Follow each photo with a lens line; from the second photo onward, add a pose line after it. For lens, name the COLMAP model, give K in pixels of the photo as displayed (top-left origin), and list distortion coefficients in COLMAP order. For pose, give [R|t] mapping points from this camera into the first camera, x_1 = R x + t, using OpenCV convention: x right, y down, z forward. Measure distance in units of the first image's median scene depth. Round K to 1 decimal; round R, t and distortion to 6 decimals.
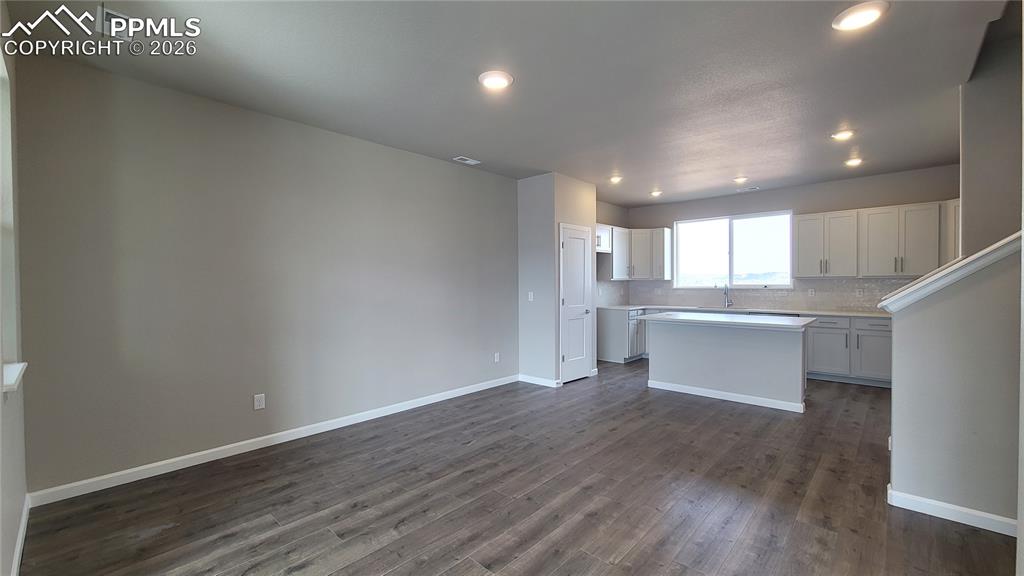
lens RADIAL K [[419.2, 0, 508.8], [0, 419.2, 287.4], [0, 0, 1]] dist [0.000683, 0.000609]
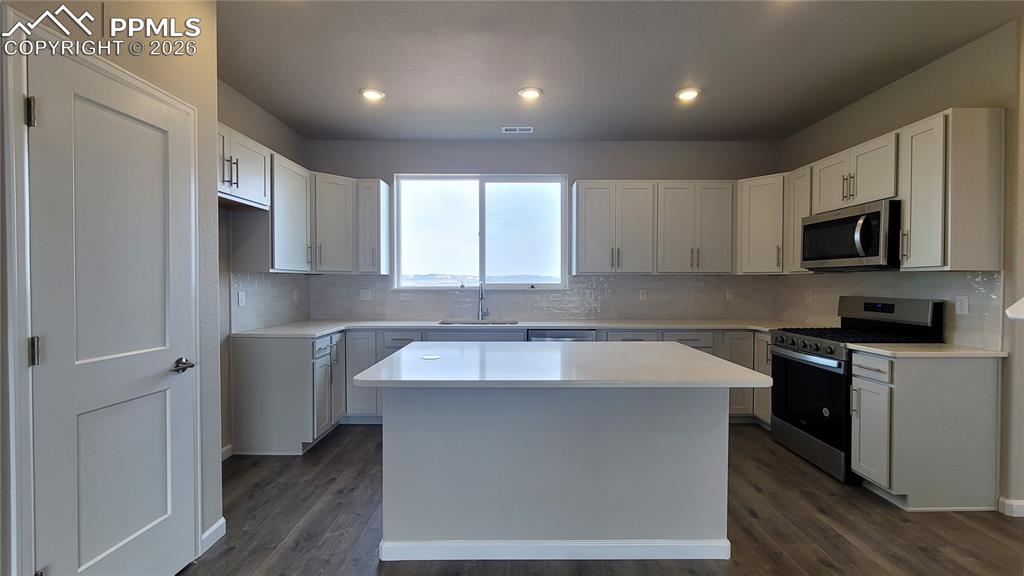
lens RADIAL K [[419.2, 0, 520.4], [0, 419.2, 288.6], [0, 0, 1]] dist [0.000683, 0.000609]
pose [[0.720290, -0.002883, 0.693667, 0.129585], [0.000340, 0.999993, 0.003803, -0.001264], [-0.693673, -0.002504, 0.720286, 0.504630]]
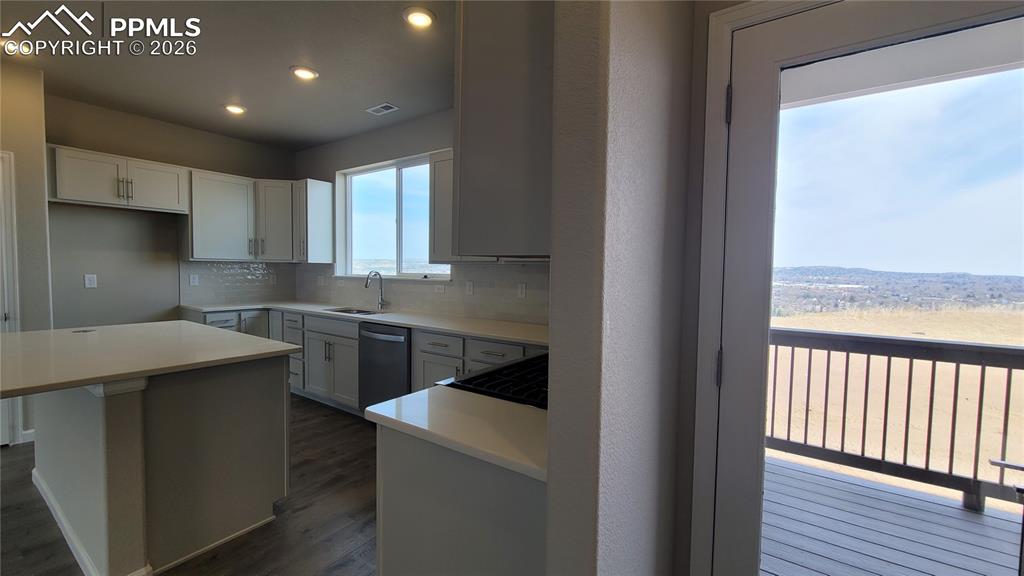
lens RADIAL K [[419.2, 0, 520.6], [0, 419.2, 291.4], [0, 0, 1]] dist [0.000683, 0.000609]
pose [[0.990322, 0.015095, 0.137967, 0.632869], [-0.021135, 0.998876, 0.042418, -0.009040], [-0.137172, -0.044923, 0.989528, 0.355622]]
